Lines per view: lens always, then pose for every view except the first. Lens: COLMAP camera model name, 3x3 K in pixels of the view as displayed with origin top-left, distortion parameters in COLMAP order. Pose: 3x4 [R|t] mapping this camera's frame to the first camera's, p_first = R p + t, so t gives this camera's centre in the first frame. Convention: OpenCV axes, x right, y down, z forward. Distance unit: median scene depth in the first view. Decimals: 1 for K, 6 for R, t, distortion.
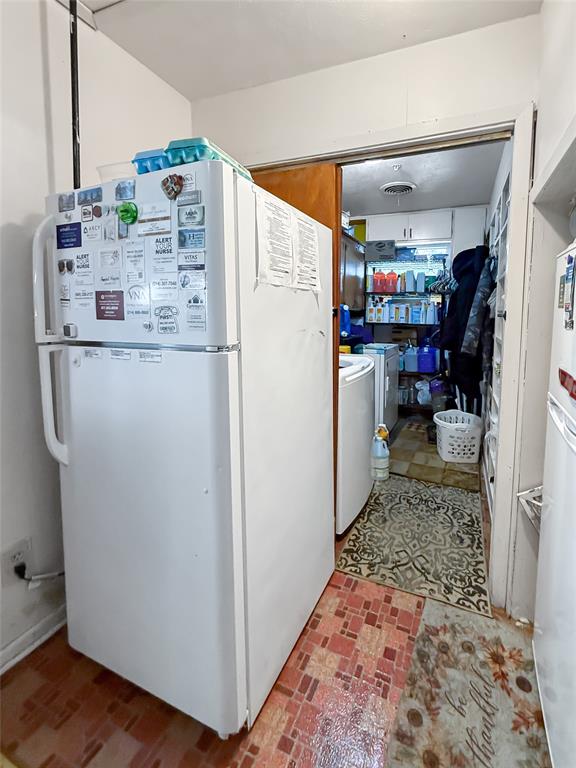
lens RADIAL K [[306.9, 0, 365.4], [0, 306.9, 338.0], [0, 0, 1]] dist [-0.000457, -0.000014]
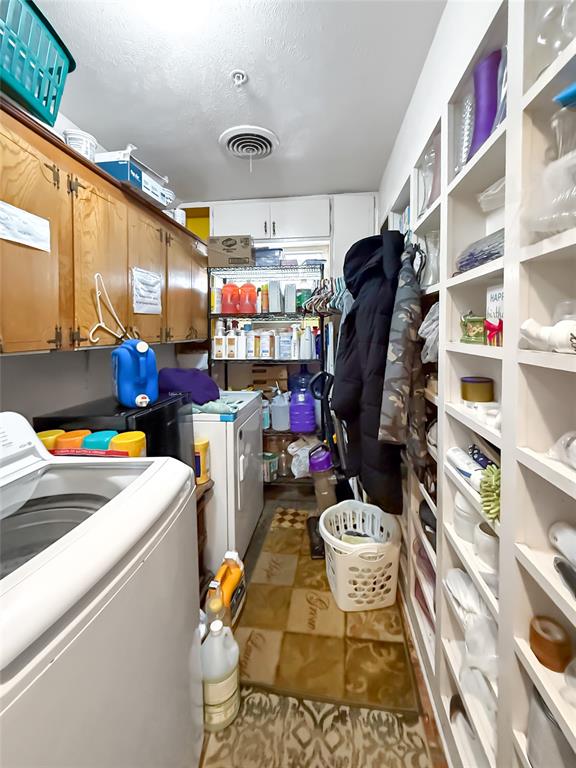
lens RADIAL K [[311.2, 0, 288.0], [0, 311.2, 384.0], [0, 0, 1]] dist [-0.001132, -0.000027]
pose [[0.985595, -0.046693, 0.162551, 0.054297], [0.034120, 0.996267, 0.079301, -0.046928], [-0.165647, -0.072612, 0.983508, 0.309261]]
